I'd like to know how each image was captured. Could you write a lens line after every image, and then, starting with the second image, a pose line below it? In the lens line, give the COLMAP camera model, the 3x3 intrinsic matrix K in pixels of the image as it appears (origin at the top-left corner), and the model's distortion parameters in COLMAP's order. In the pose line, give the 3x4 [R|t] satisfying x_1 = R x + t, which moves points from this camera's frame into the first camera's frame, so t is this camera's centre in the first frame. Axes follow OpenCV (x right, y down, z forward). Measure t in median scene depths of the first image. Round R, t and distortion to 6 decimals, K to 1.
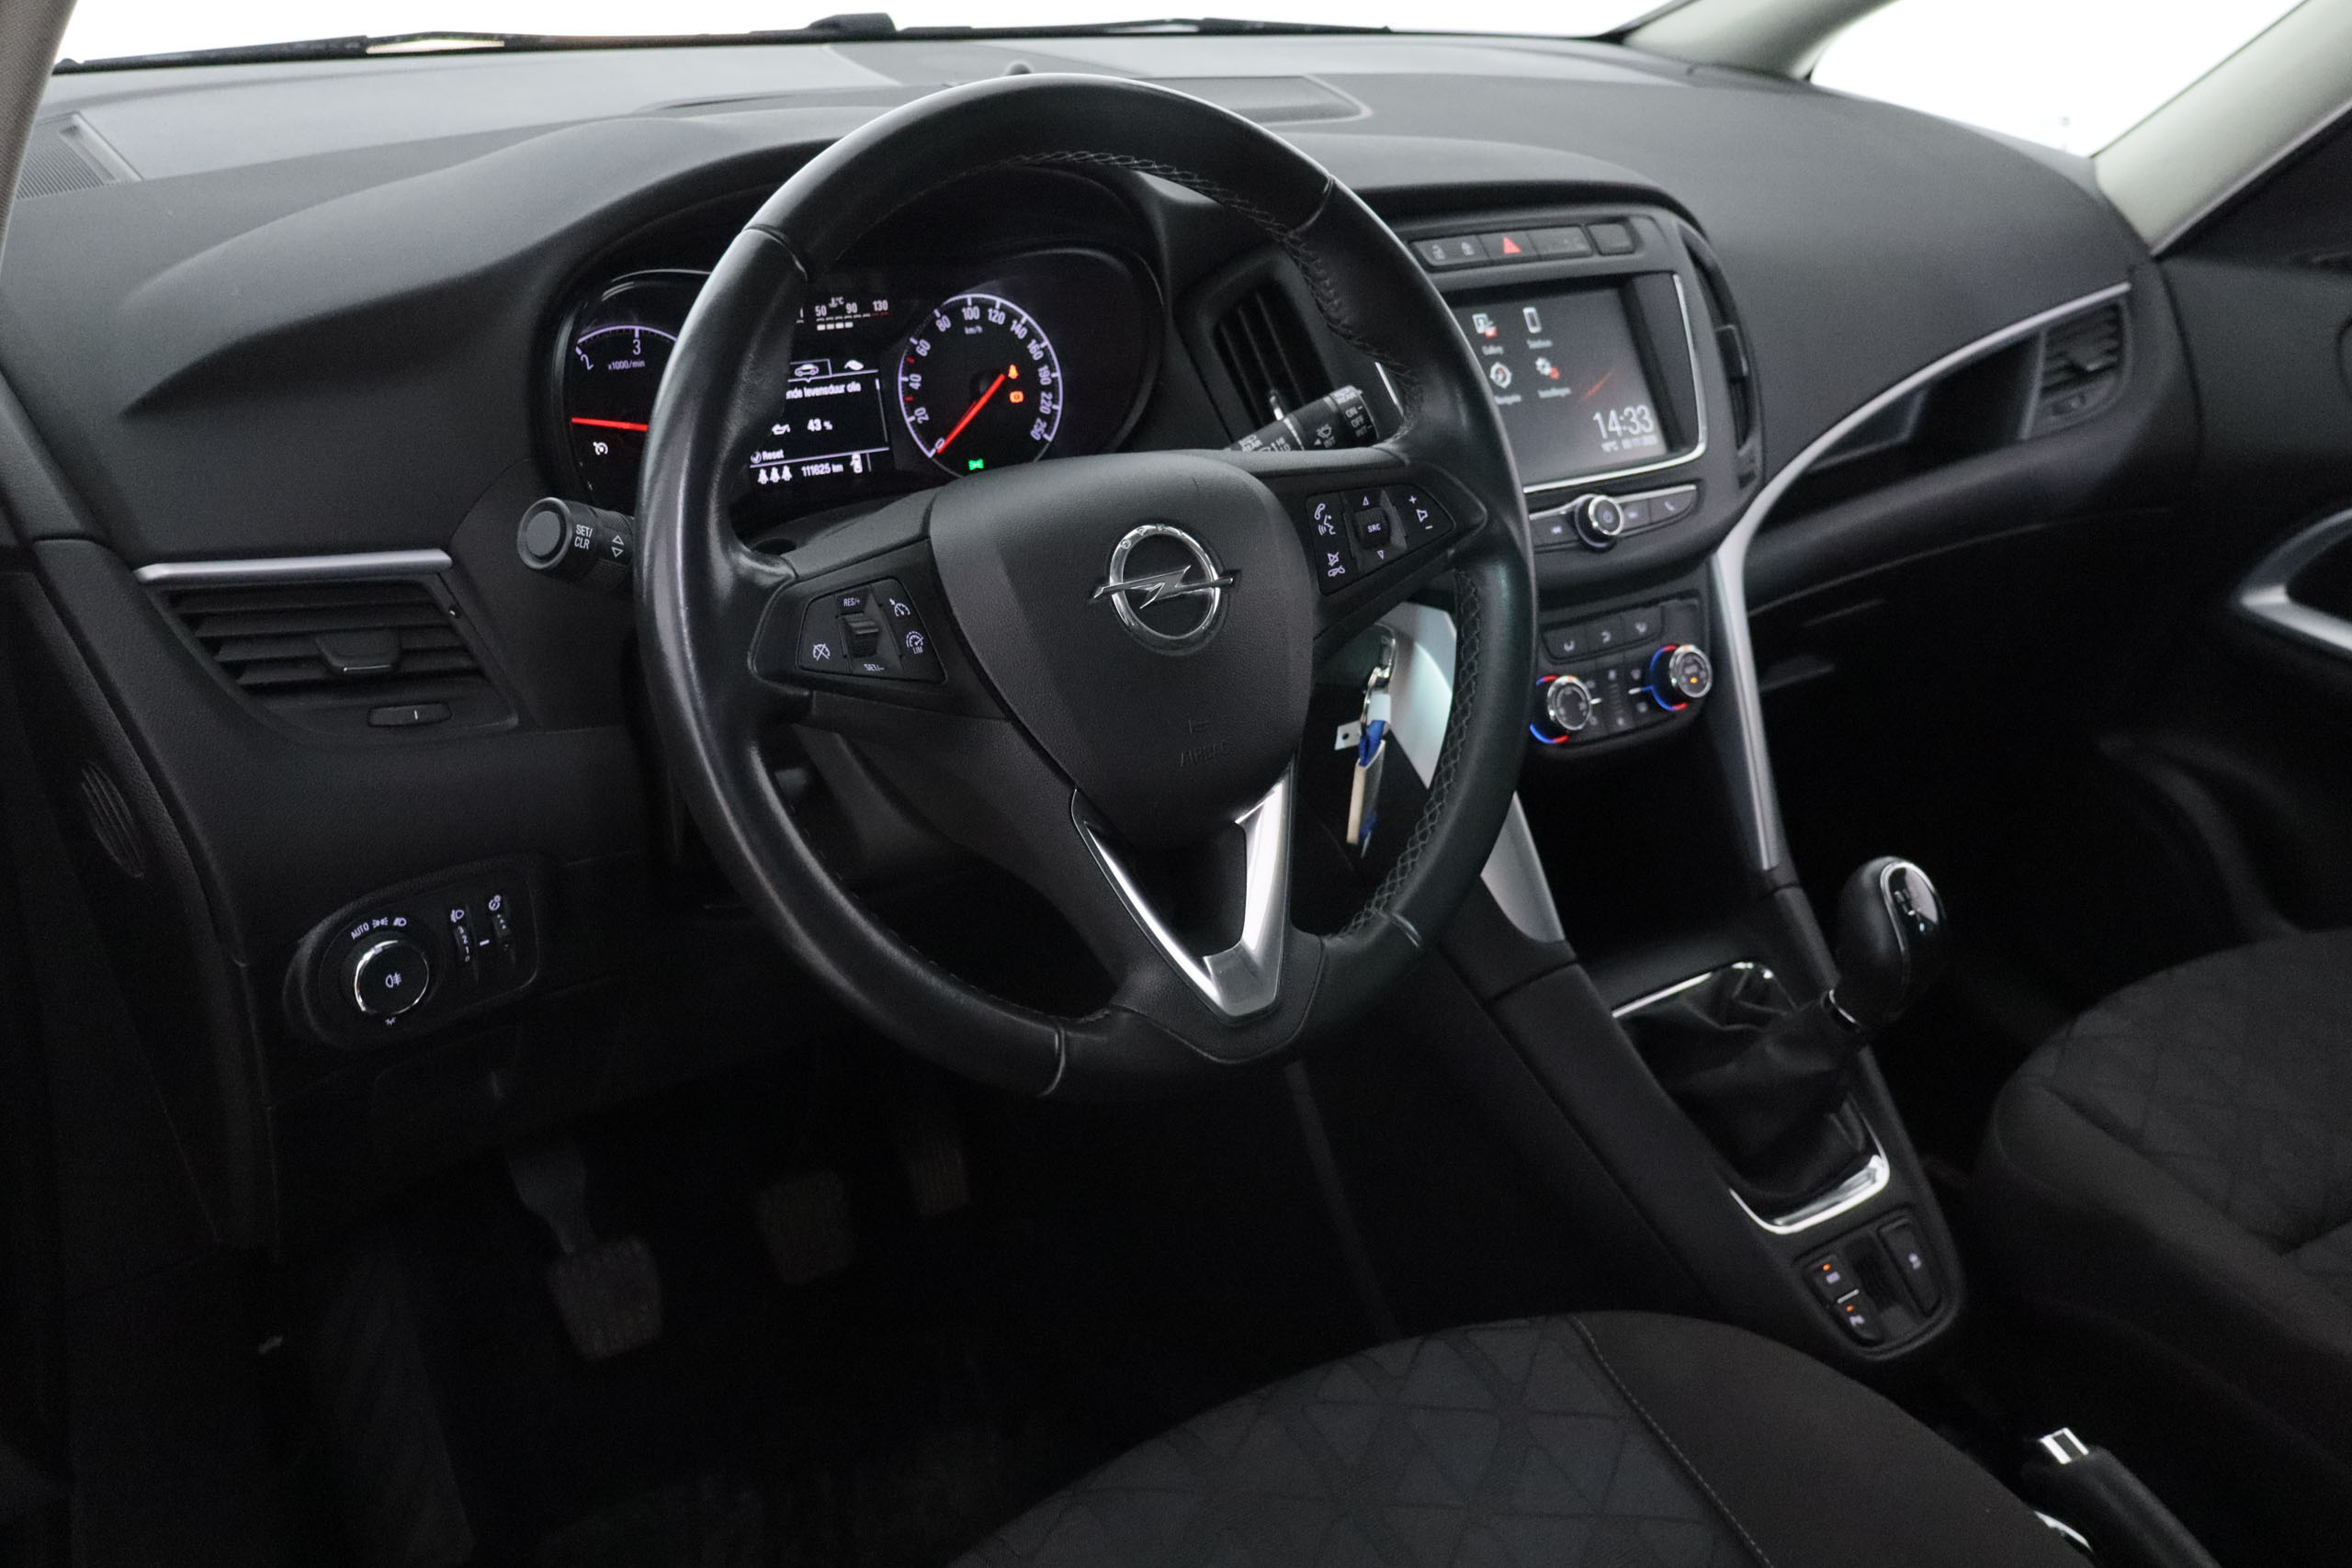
lens RADIAL K [[2159.0, 0, 1179.7], [0, 2159.0, 779.2], [0, 0, 1]] dist [0.007560, 0.000000]
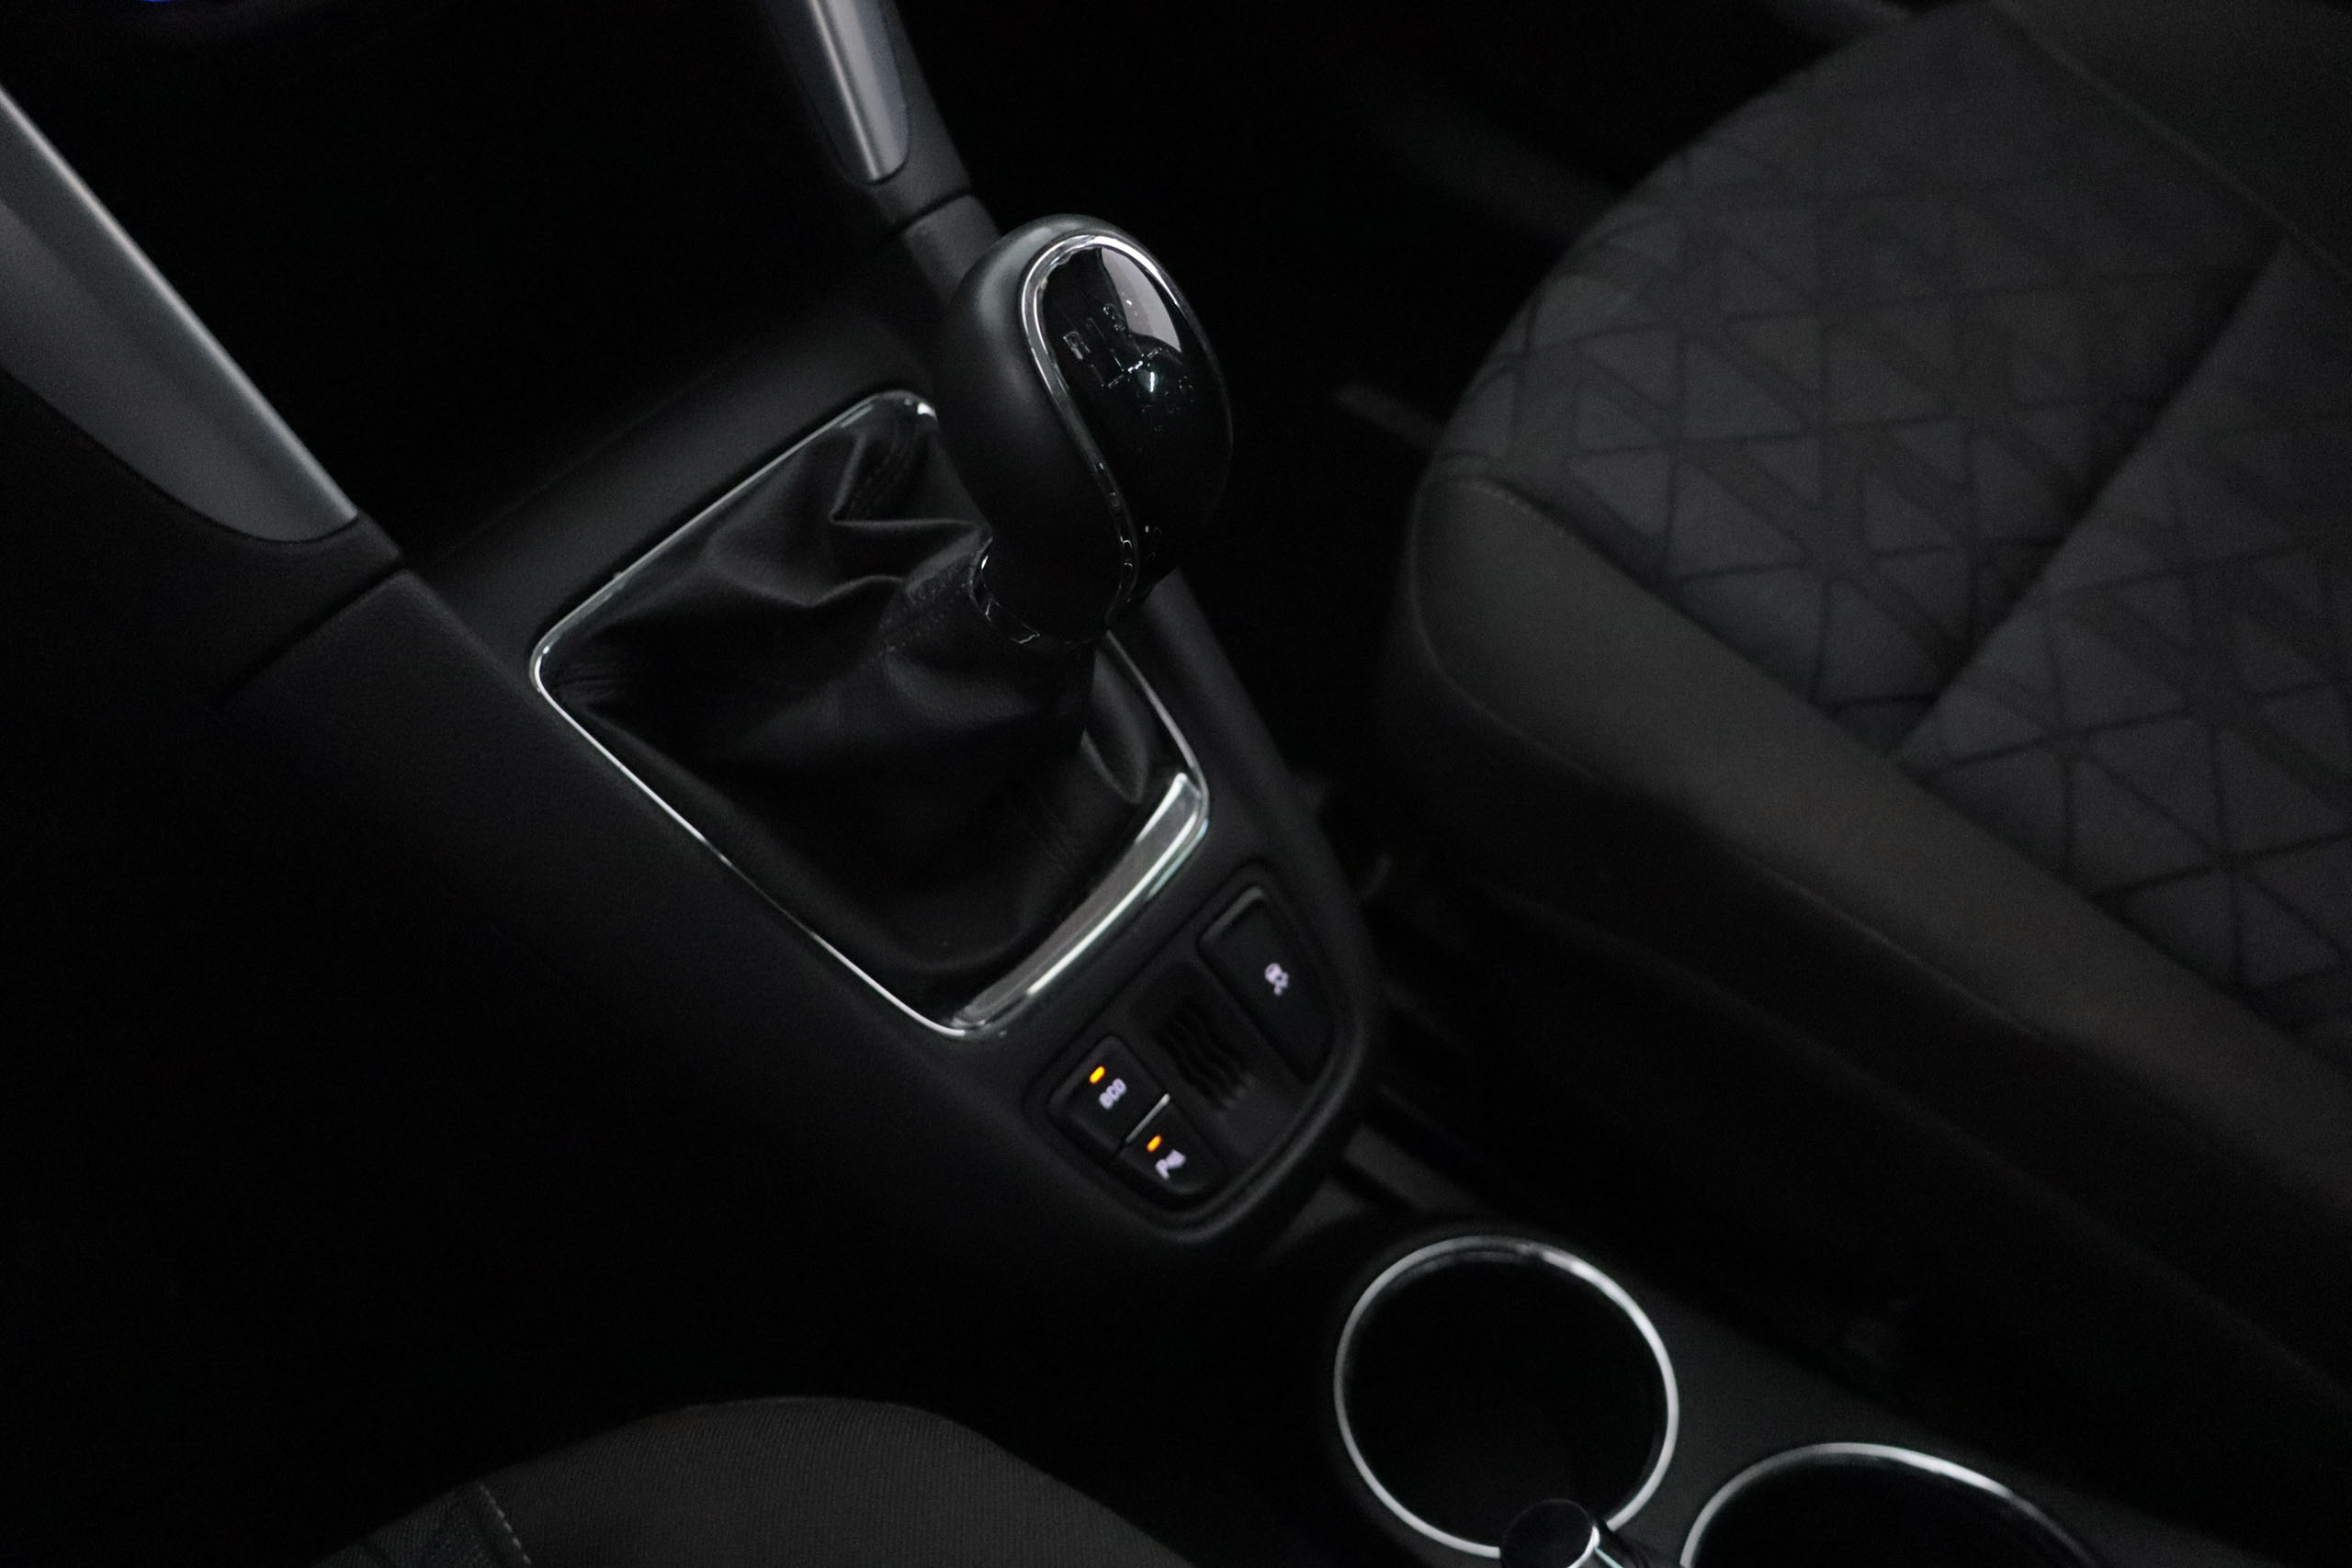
lens RADIAL K [[1968.3, 0, 1174.7], [0, 1968.3, 775.5], [0, 0, 1]] dist [-0.003218, -0.029905]
pose [[0.958807, -0.240921, 0.150485, 0.244059], [0.149458, 0.878381, 0.453993, -0.025825], [-0.241560, -0.412801, 0.878205, 0.586798]]
